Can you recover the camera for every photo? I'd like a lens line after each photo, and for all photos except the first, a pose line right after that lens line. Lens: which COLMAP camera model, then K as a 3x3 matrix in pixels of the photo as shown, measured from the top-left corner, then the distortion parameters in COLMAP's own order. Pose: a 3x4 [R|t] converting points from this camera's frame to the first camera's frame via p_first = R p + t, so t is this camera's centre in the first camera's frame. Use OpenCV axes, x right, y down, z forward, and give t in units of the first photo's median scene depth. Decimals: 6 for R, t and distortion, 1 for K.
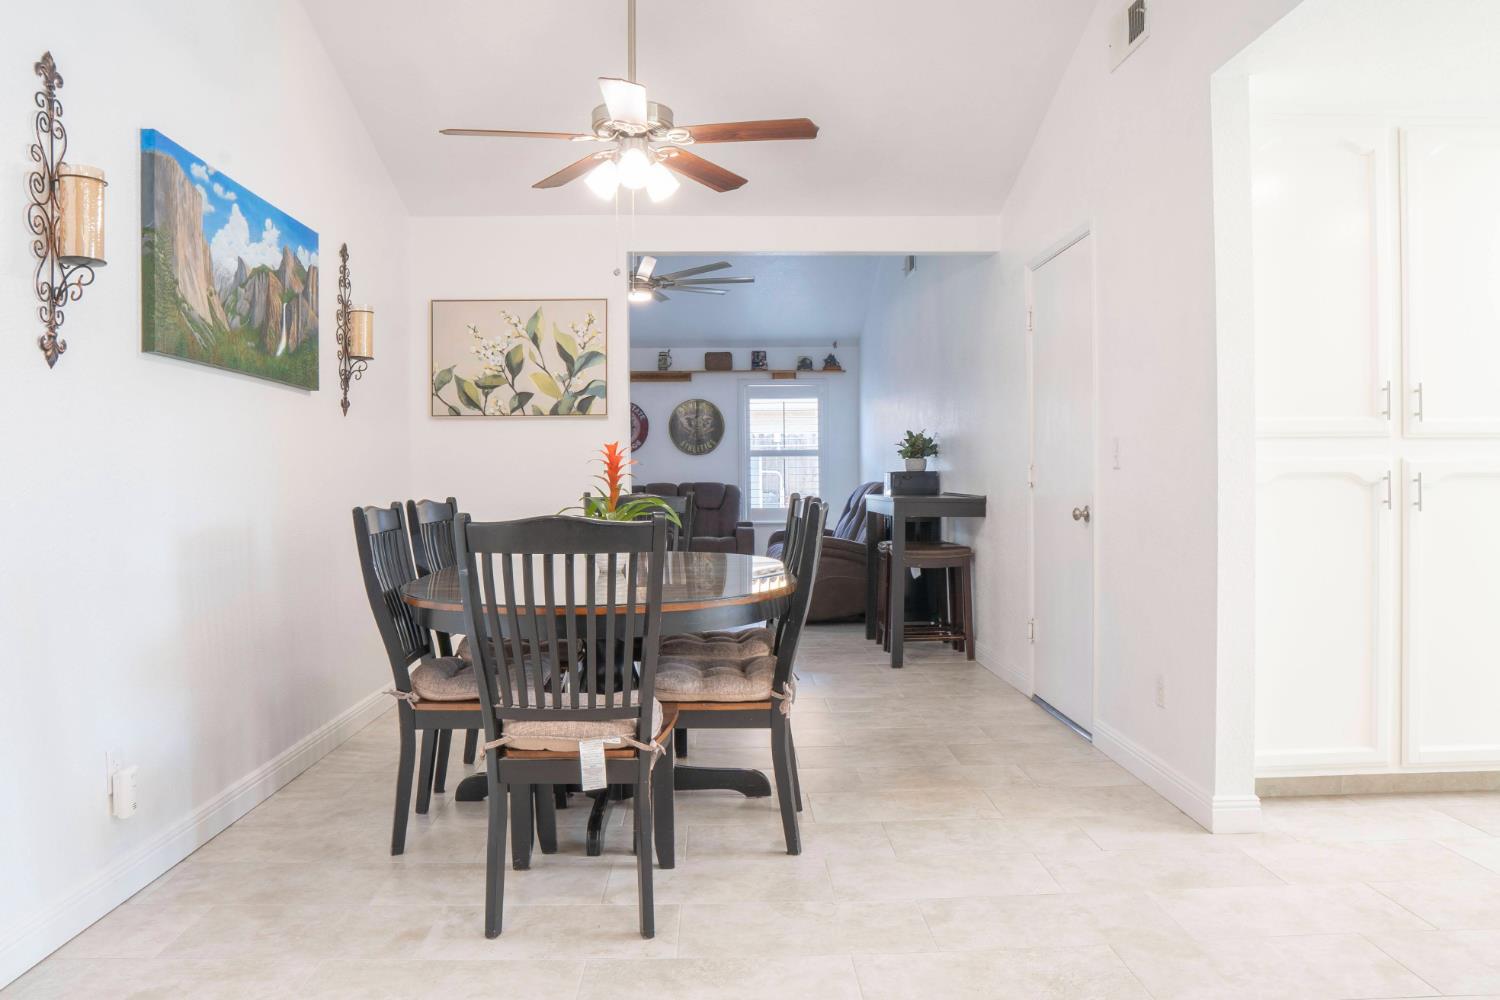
lens RADIAL K [[1057.4, 0, 746.2], [0, 1057.4, 494.2], [0, 0, 1]] dist [-0.115331, 0.080538]
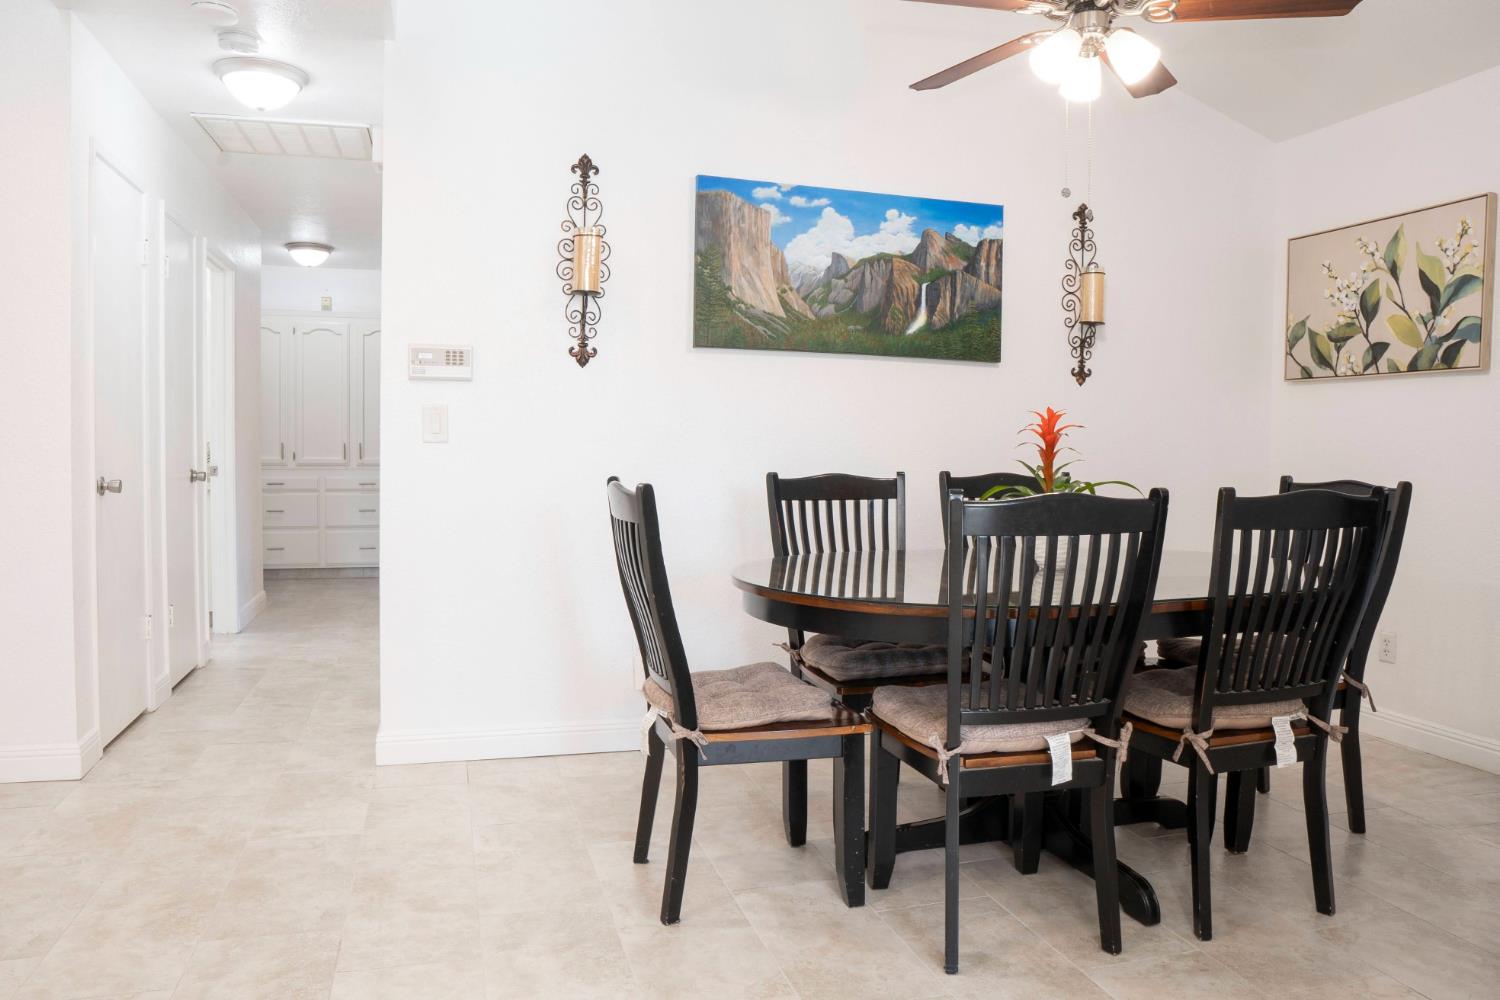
lens RADIAL K [[1057.4, 0, 746.2], [0, 1057.4, 494.2], [0, 0, 1]] dist [-0.115331, 0.080538]
pose [[0.249477, 0.054893, -0.966824, 0.388282], [-0.032032, 0.998314, 0.048415, -0.009822], [0.967851, 0.018891, 0.250814, 0.381679]]
